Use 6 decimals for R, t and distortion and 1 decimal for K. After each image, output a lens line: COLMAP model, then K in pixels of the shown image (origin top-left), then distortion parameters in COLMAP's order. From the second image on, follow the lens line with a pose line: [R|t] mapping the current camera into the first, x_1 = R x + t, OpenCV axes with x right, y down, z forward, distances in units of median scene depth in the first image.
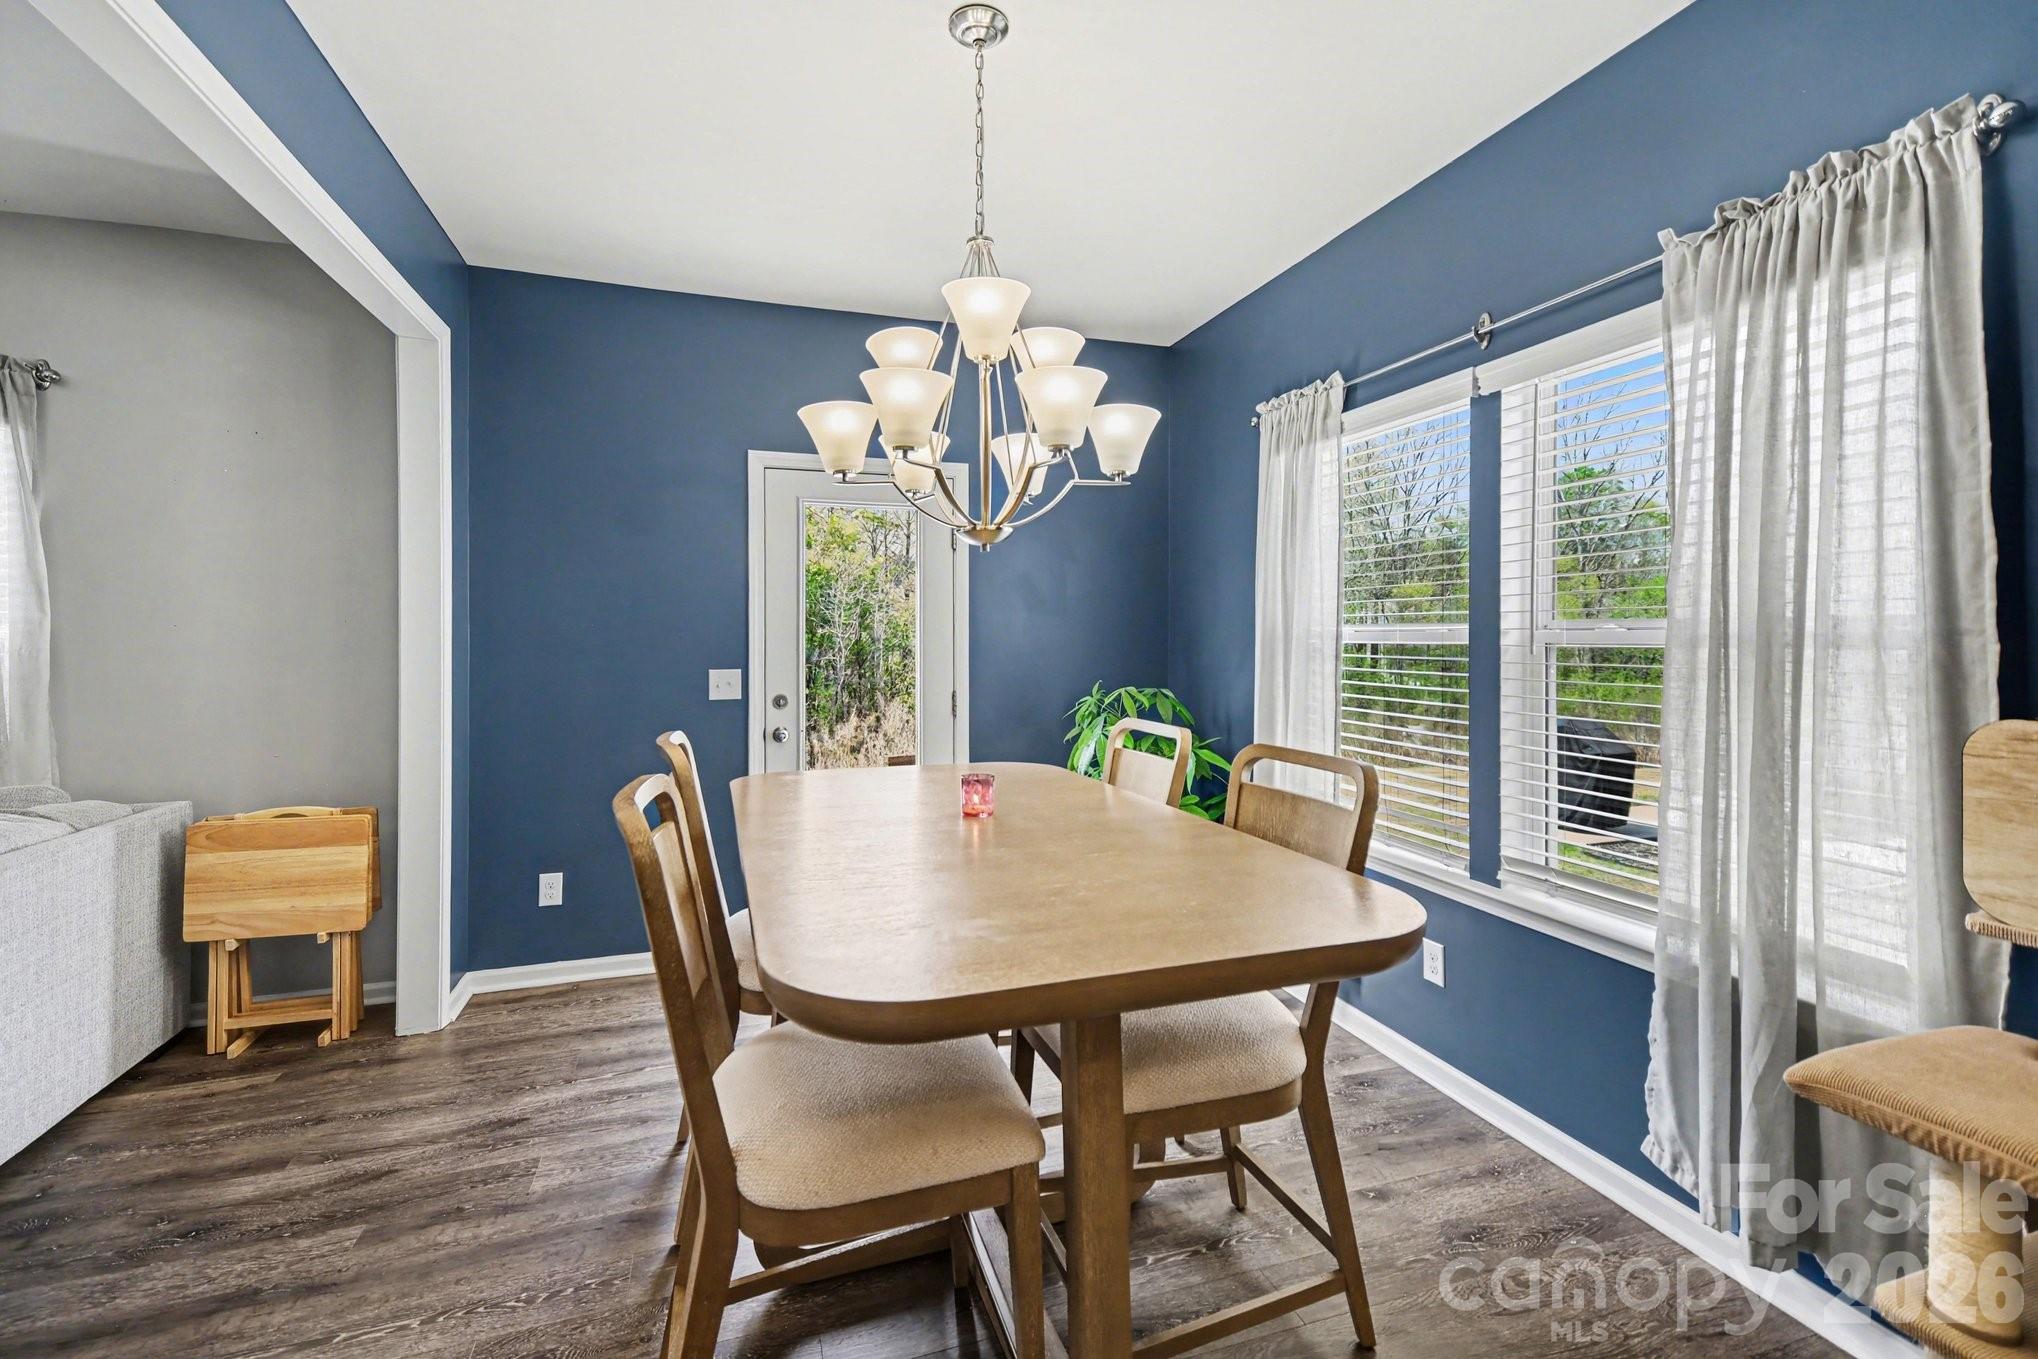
lens RADIAL K [[857.7, 0, 1015.2], [0, 857.7, 636.9], [0, 0, 1]] dist [0.011949, -0.005711]
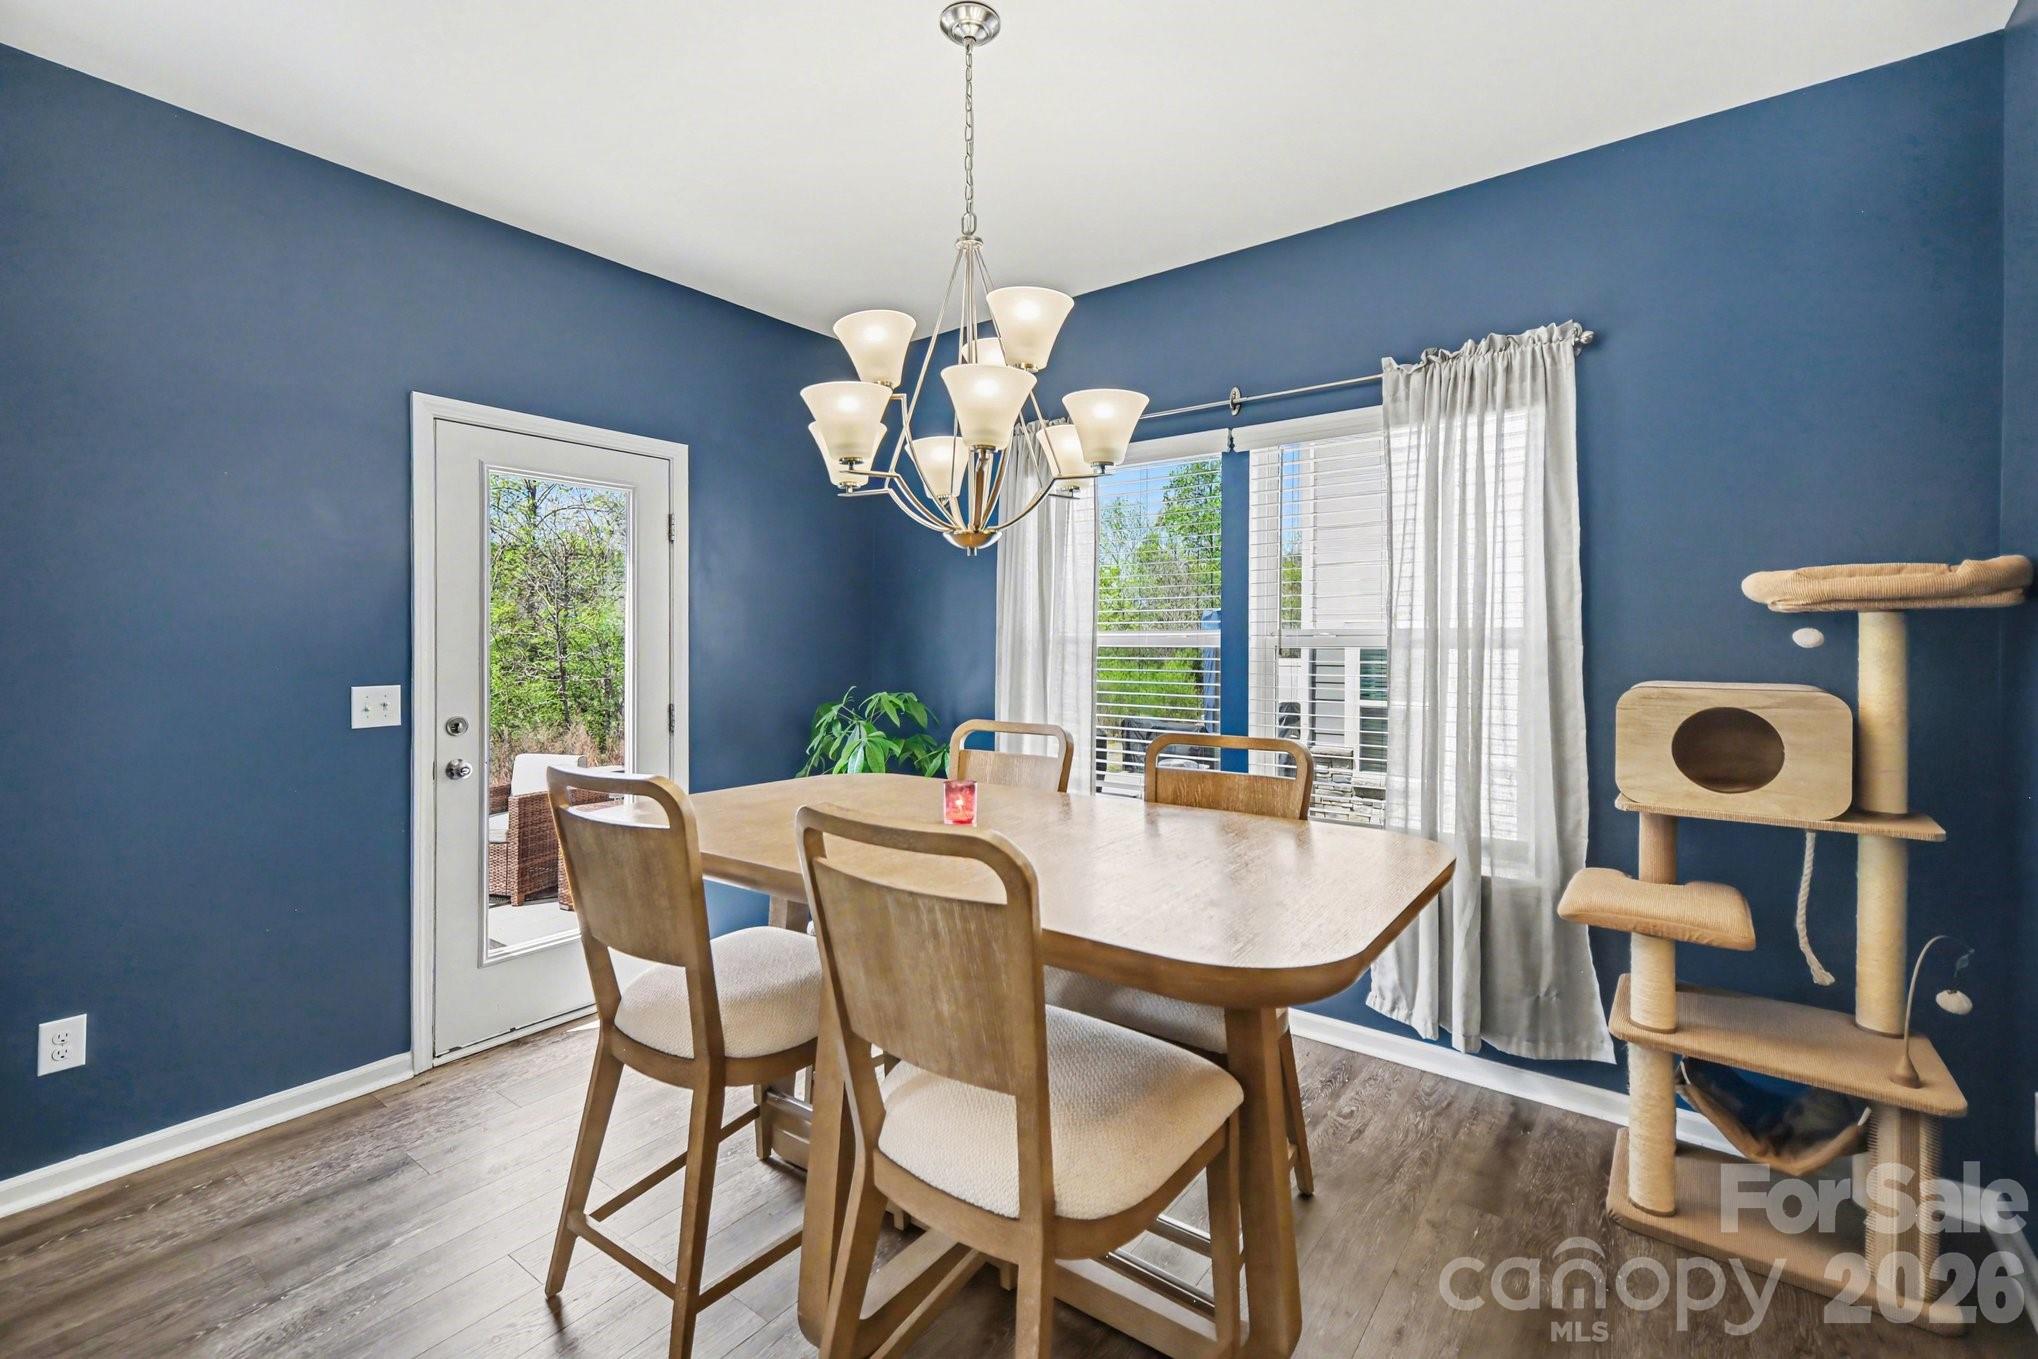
lens RADIAL K [[870.9, 0, 1016.8], [0, 870.9, 643.2], [0, 0, 1]] dist [0.002246, 0.000180]
pose [[0.826885, -0.001131, 0.562370, -0.552636], [0.000621, 0.999999, 0.001099, 0.001577], [-0.562371, -0.000560, 0.826885, 0.142389]]
